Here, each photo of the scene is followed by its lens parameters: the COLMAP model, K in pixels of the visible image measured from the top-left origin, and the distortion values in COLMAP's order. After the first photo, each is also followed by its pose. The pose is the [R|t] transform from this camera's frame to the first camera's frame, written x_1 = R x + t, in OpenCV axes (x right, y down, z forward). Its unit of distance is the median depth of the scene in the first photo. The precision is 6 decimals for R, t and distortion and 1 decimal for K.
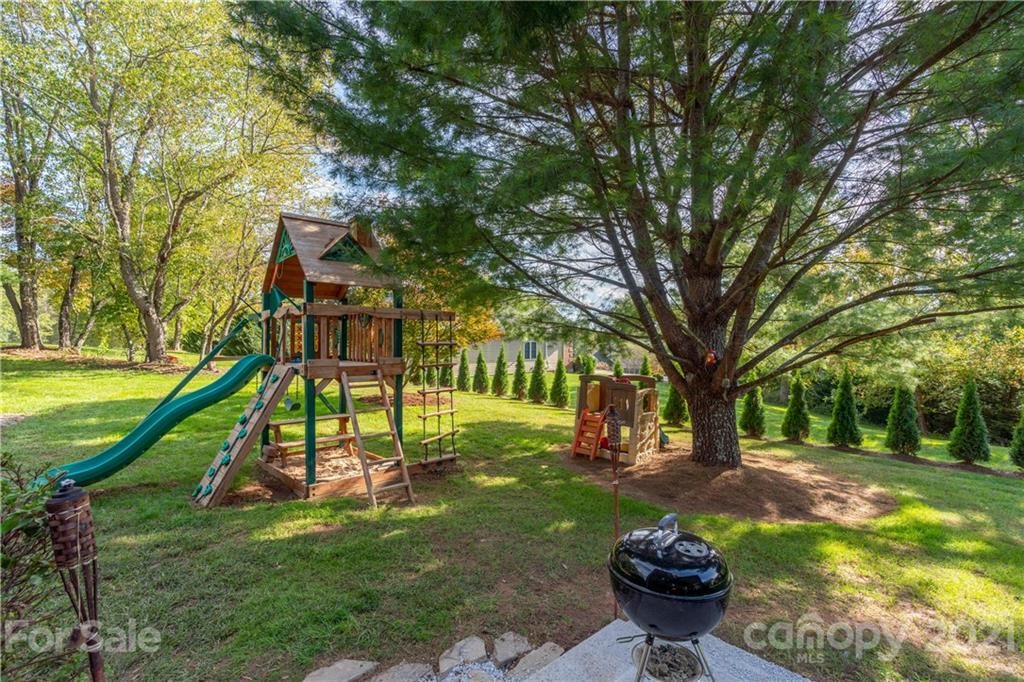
lens RADIAL K [[457.9, 0, 514.7], [0, 457.9, 343.5], [0, 0, 1]] dist [-0.004561, 0.000419]
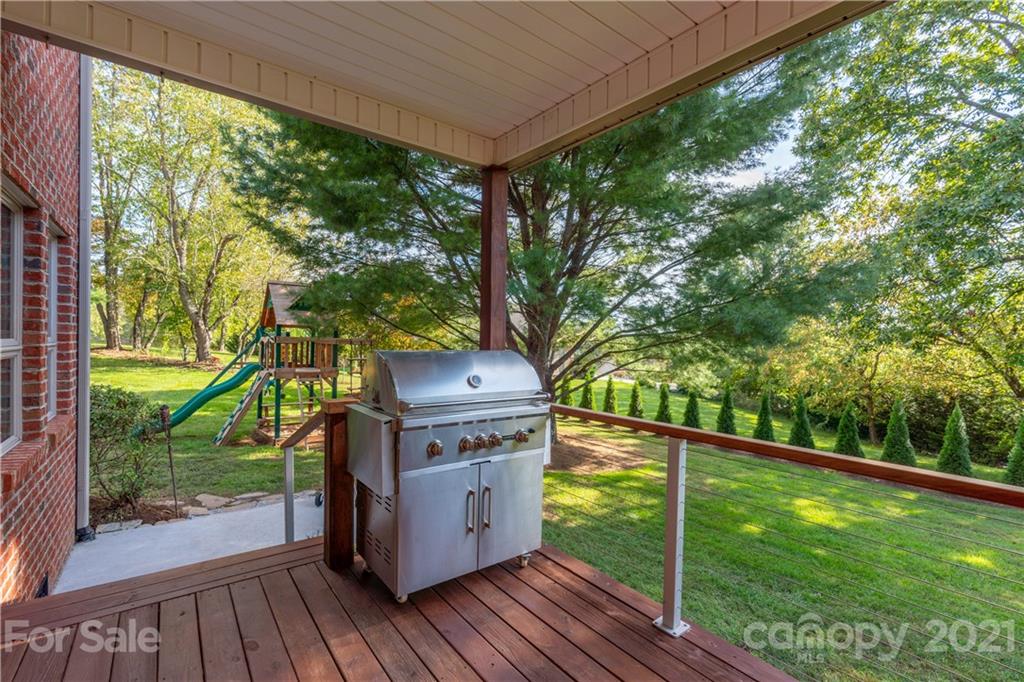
lens RADIAL K [[457.9, 0, 512.4], [0, 457.9, 342.6], [0, 0, 1]] dist [-0.004561, 0.000419]
pose [[0.996618, 0.017601, -0.080262, 0.199998], [-0.018151, 0.999816, -0.006135, -0.023069], [0.080140, 0.007571, 0.996755, -0.231776]]
